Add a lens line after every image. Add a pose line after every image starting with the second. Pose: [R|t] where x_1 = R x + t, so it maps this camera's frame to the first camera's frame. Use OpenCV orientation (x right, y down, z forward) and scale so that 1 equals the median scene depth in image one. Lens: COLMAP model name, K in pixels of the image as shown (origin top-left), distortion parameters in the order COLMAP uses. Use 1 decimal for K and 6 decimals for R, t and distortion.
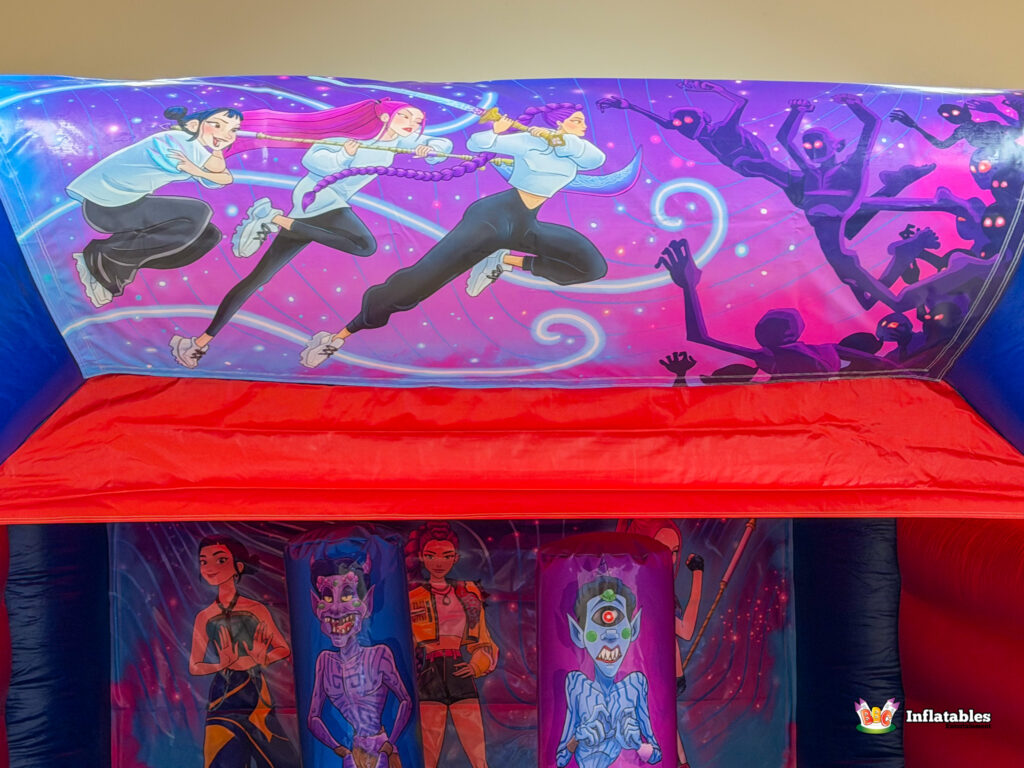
lens RADIAL K [[2365.2, 0, 512.0], [0, 2365.2, 384.0], [0, 0, 1]] dist [0.001355, 0.417718]
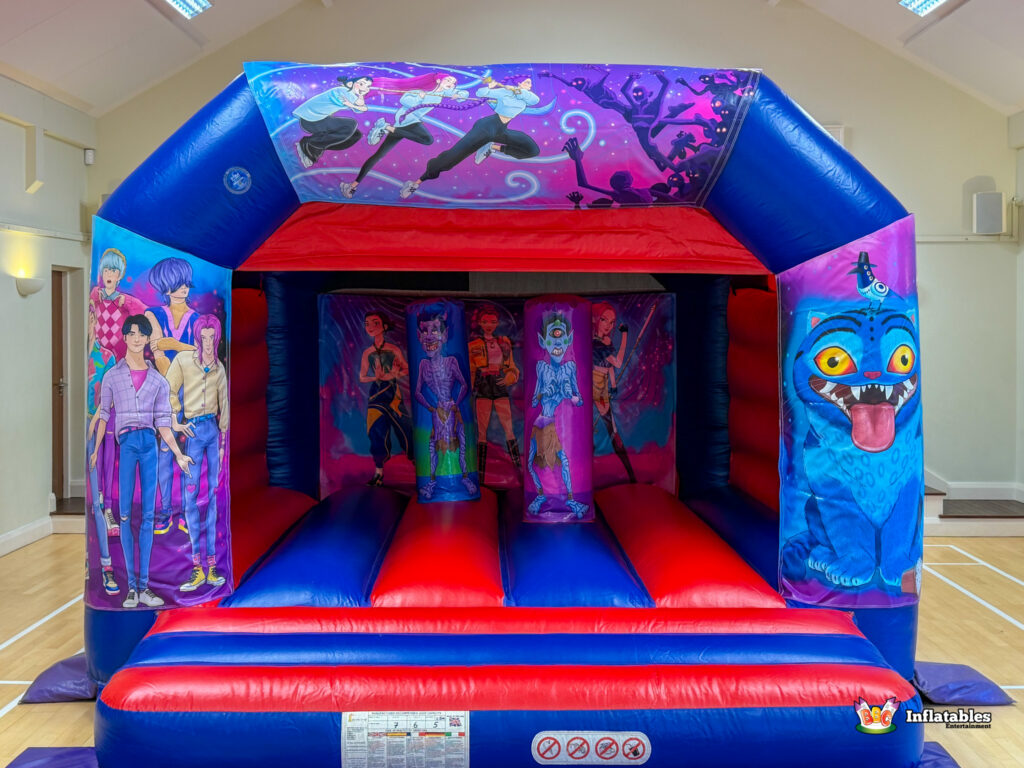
lens RADIAL K [[1600.8, 0, 488.5], [0, 1600.8, 384.8], [0, 0, 1]] dist [0.032865, 0.031426]
pose [[0.997208, 0.013191, -0.073493, 0.083634], [-0.009293, 0.998545, 0.053124, 0.069857], [0.074087, -0.052293, 0.995880, -0.380102]]
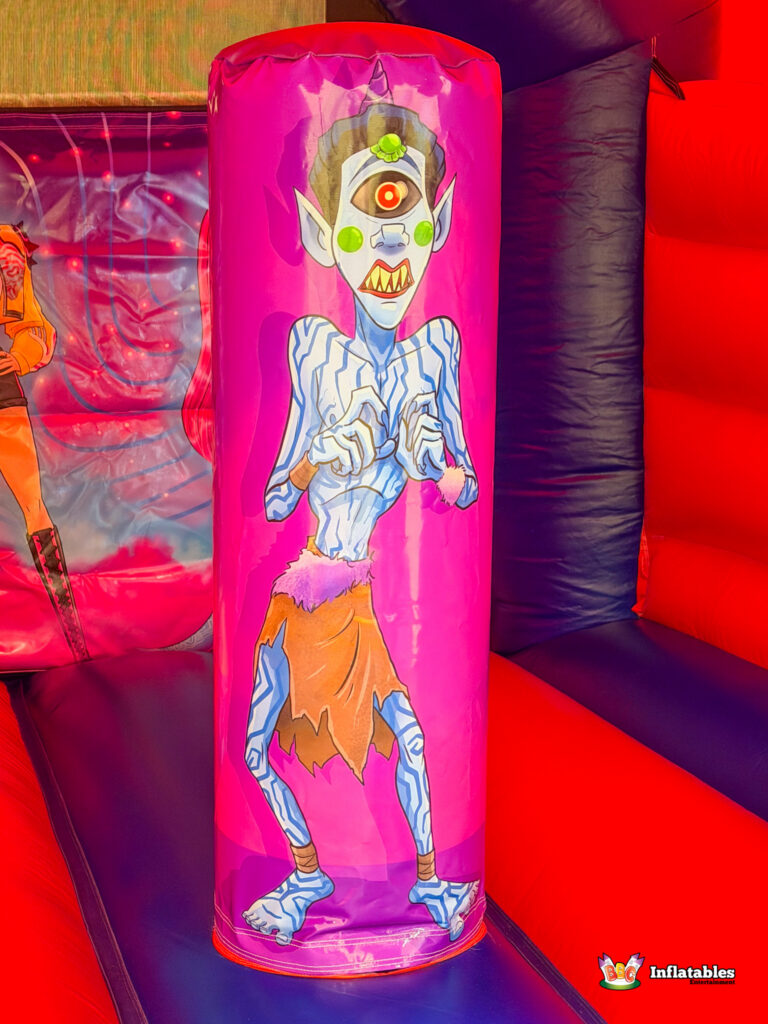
lens RADIAL K [[1688.7, 0, 384.0], [0, 1688.7, 512.0], [0, 0, 1]] dist [0.169517, -0.826532]
pose [[0.970502, -0.039304, 0.237867, -0.040030], [-0.003972, 0.983881, 0.178779, 0.099573], [-0.241060, -0.174450, 0.954703, 0.673734]]
